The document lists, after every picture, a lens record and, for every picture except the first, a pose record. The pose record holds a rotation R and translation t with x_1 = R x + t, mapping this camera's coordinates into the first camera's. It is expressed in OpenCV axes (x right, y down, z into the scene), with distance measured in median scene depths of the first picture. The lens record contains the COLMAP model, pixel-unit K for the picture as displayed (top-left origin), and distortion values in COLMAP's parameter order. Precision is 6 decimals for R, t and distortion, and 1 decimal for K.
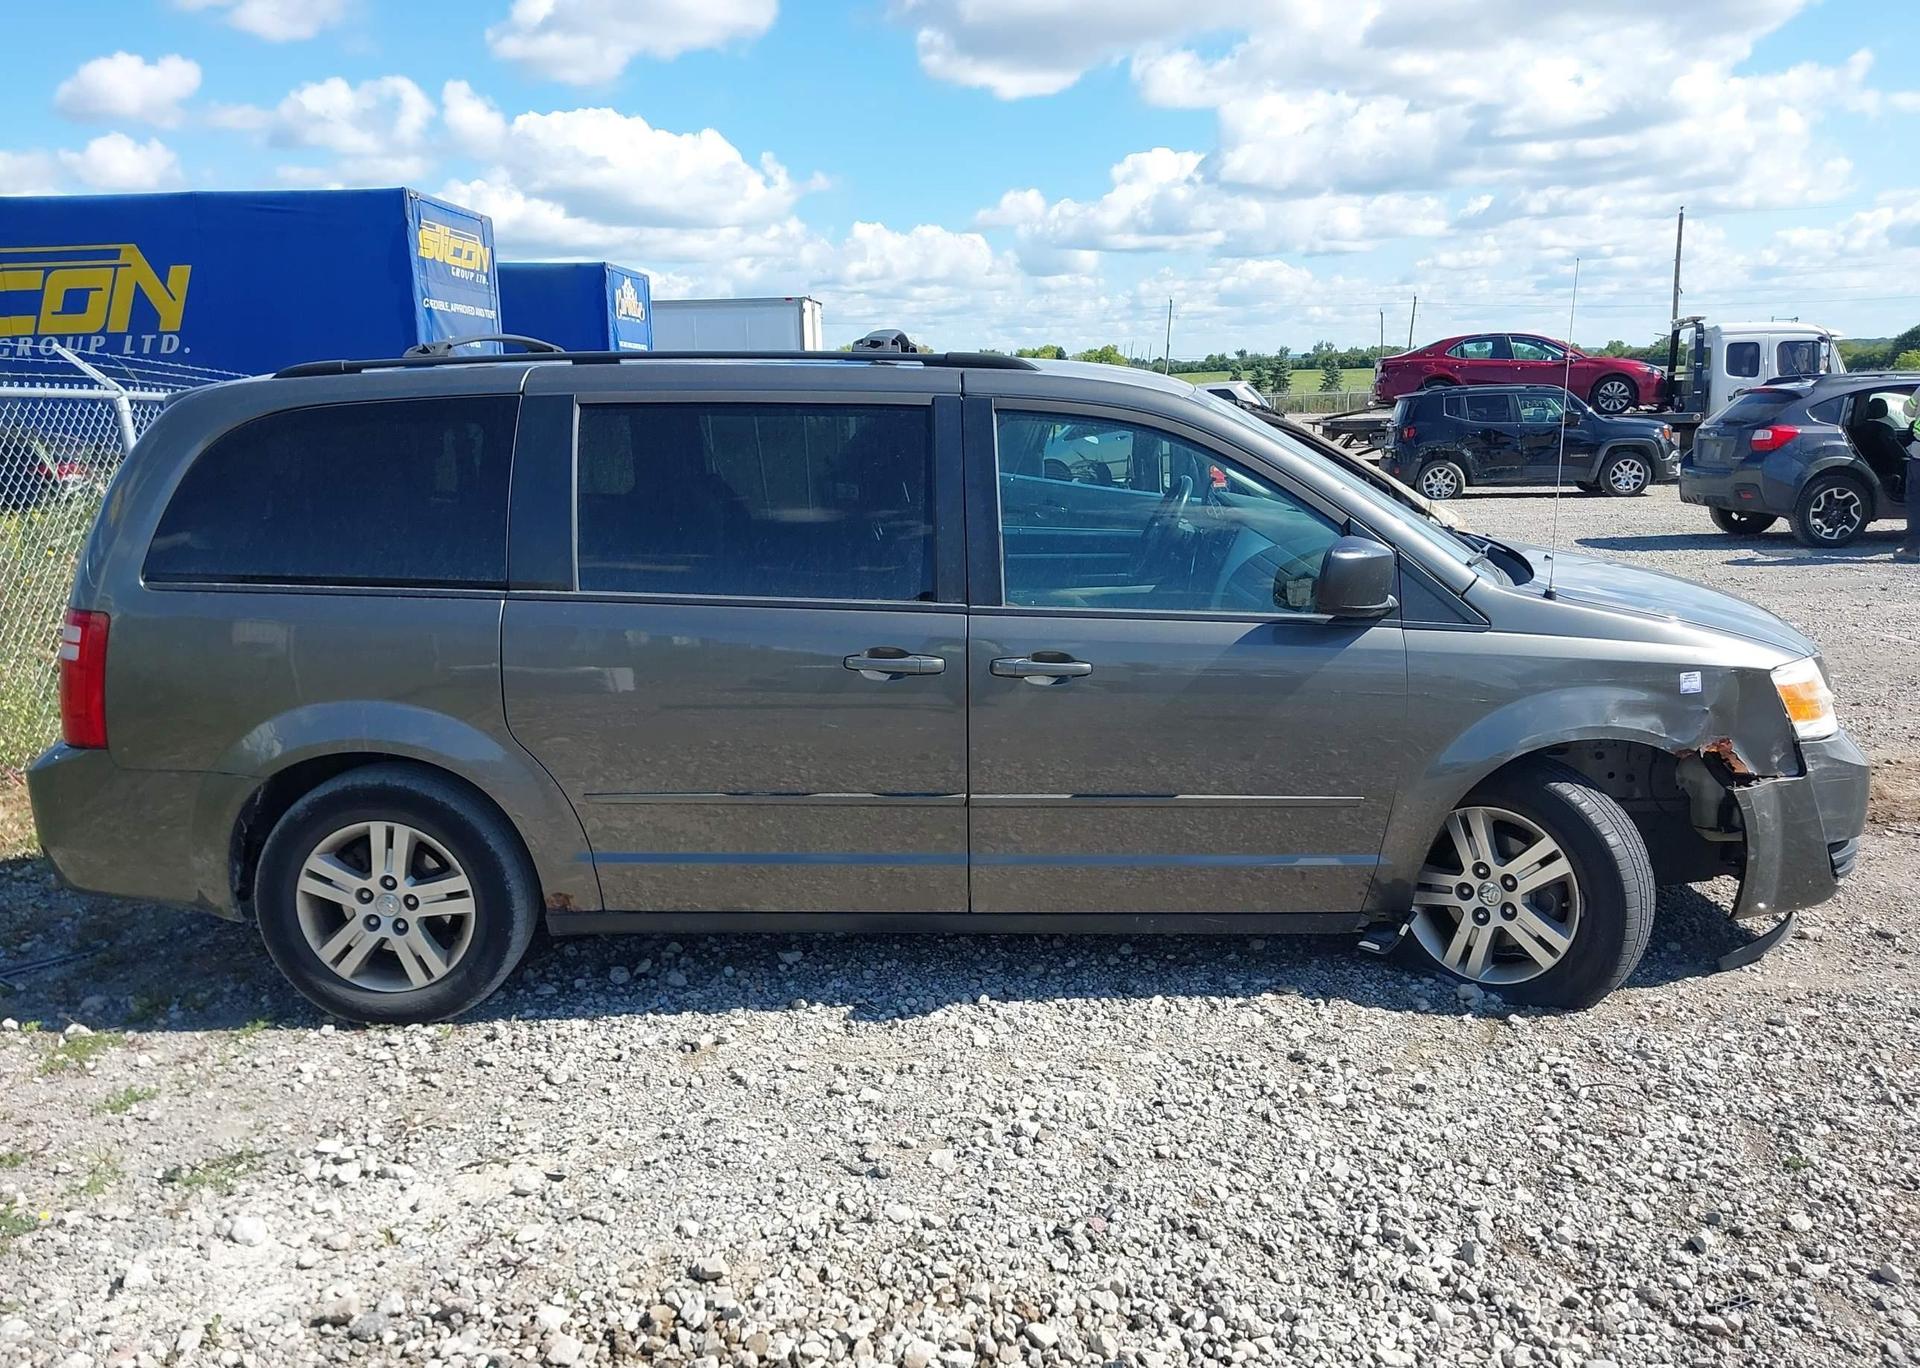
lens RADIAL K [[1550.0, 0, 960.8], [0, 1550.0, 667.2], [0, 0, 1]] dist [0.056815, -0.068455]
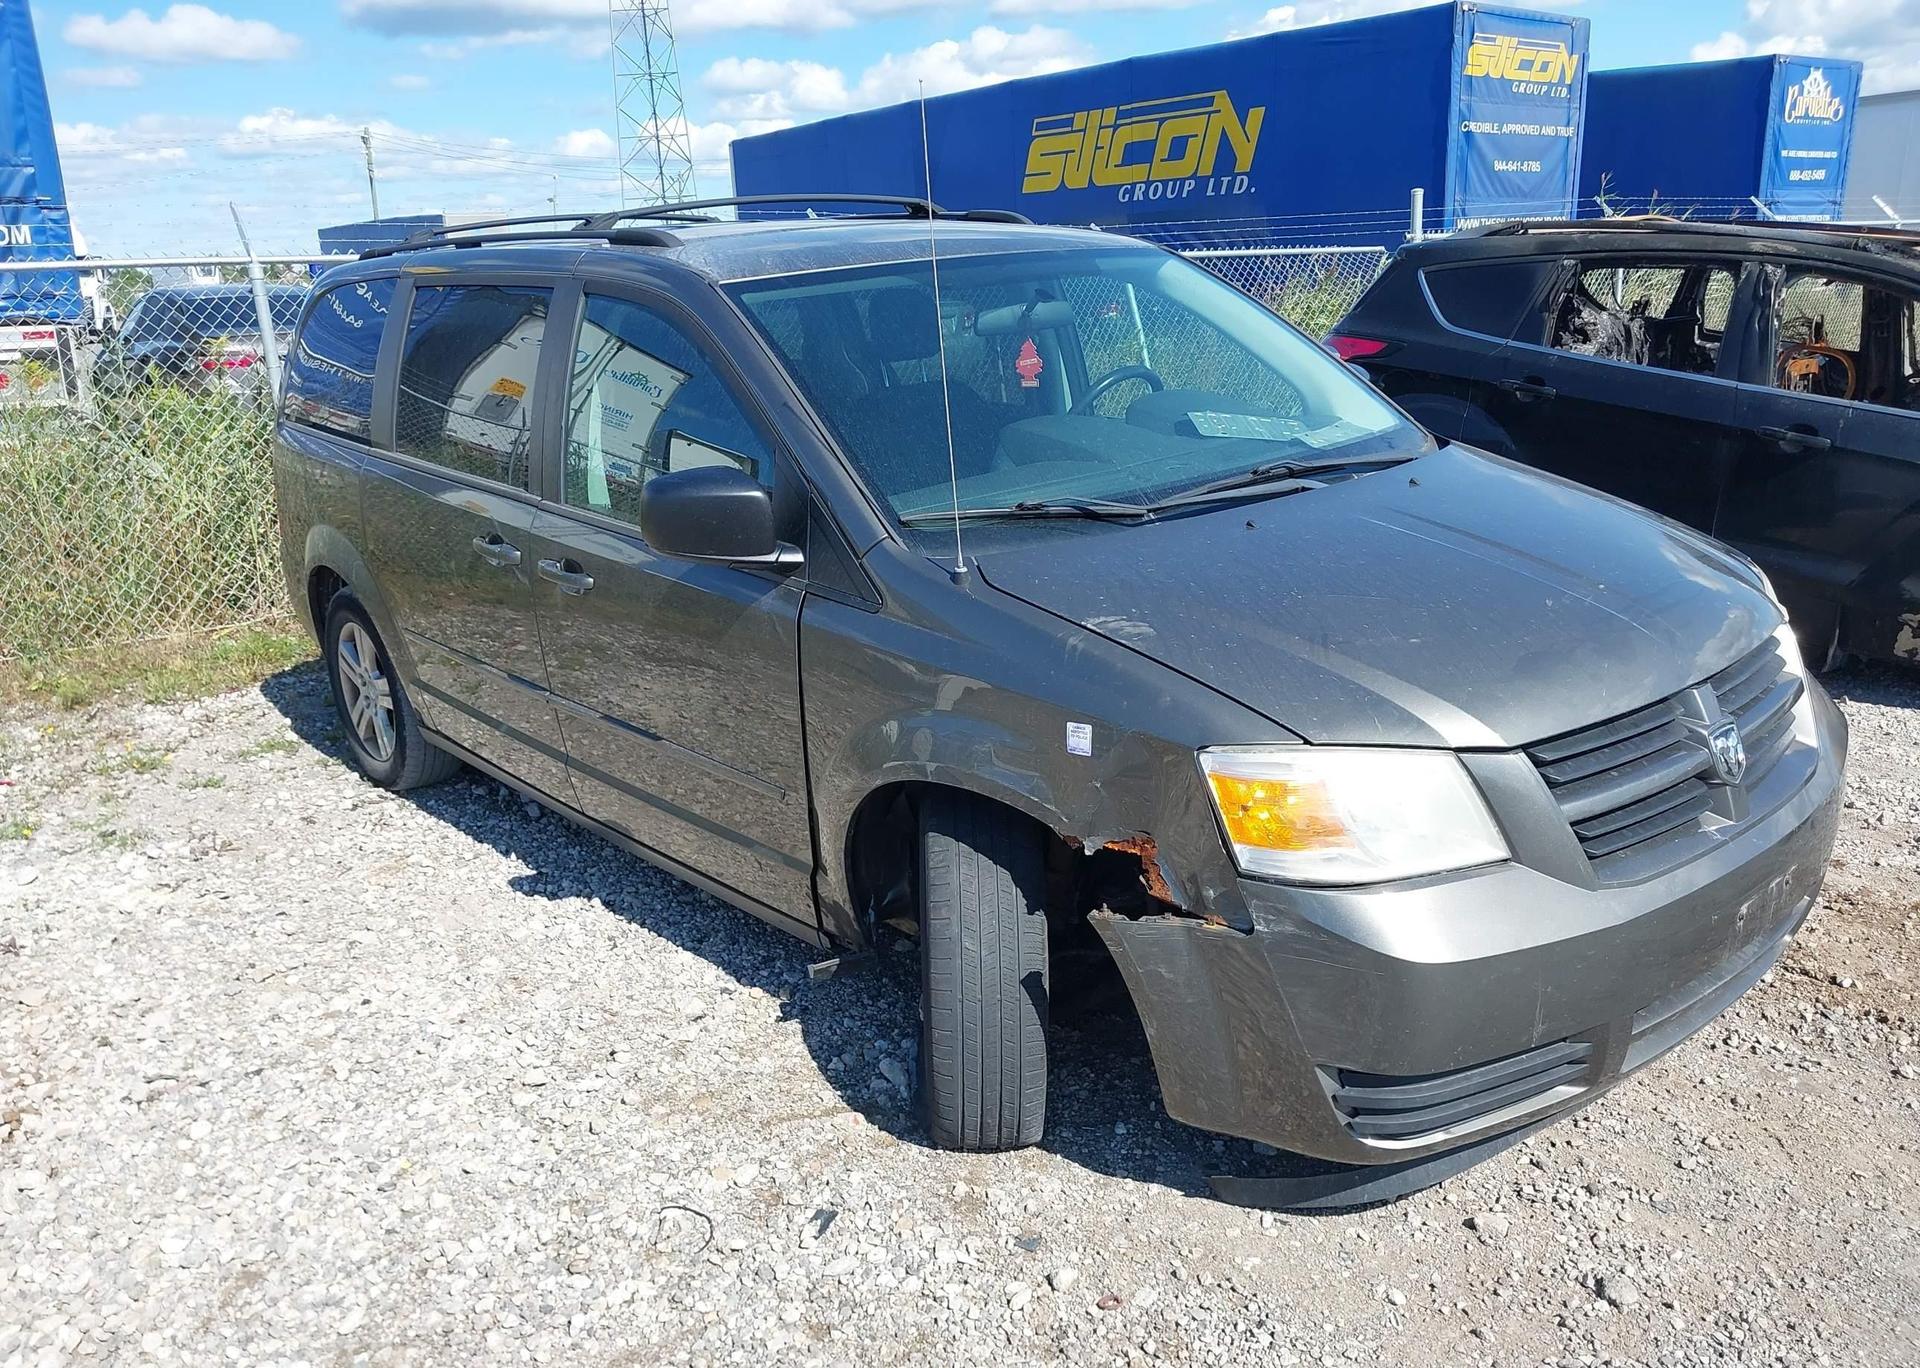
lens RADIAL K [[1550.0, 0, 952.0], [0, 1550.0, 682.8], [0, 0, 1]] dist [0.056815, -0.068455]
pose [[0.664121, 0.191313, -0.722733, 0.205816], [-0.102591, 0.980880, 0.165376, -0.026823], [0.740553, -0.035684, 0.671050, 0.119381]]
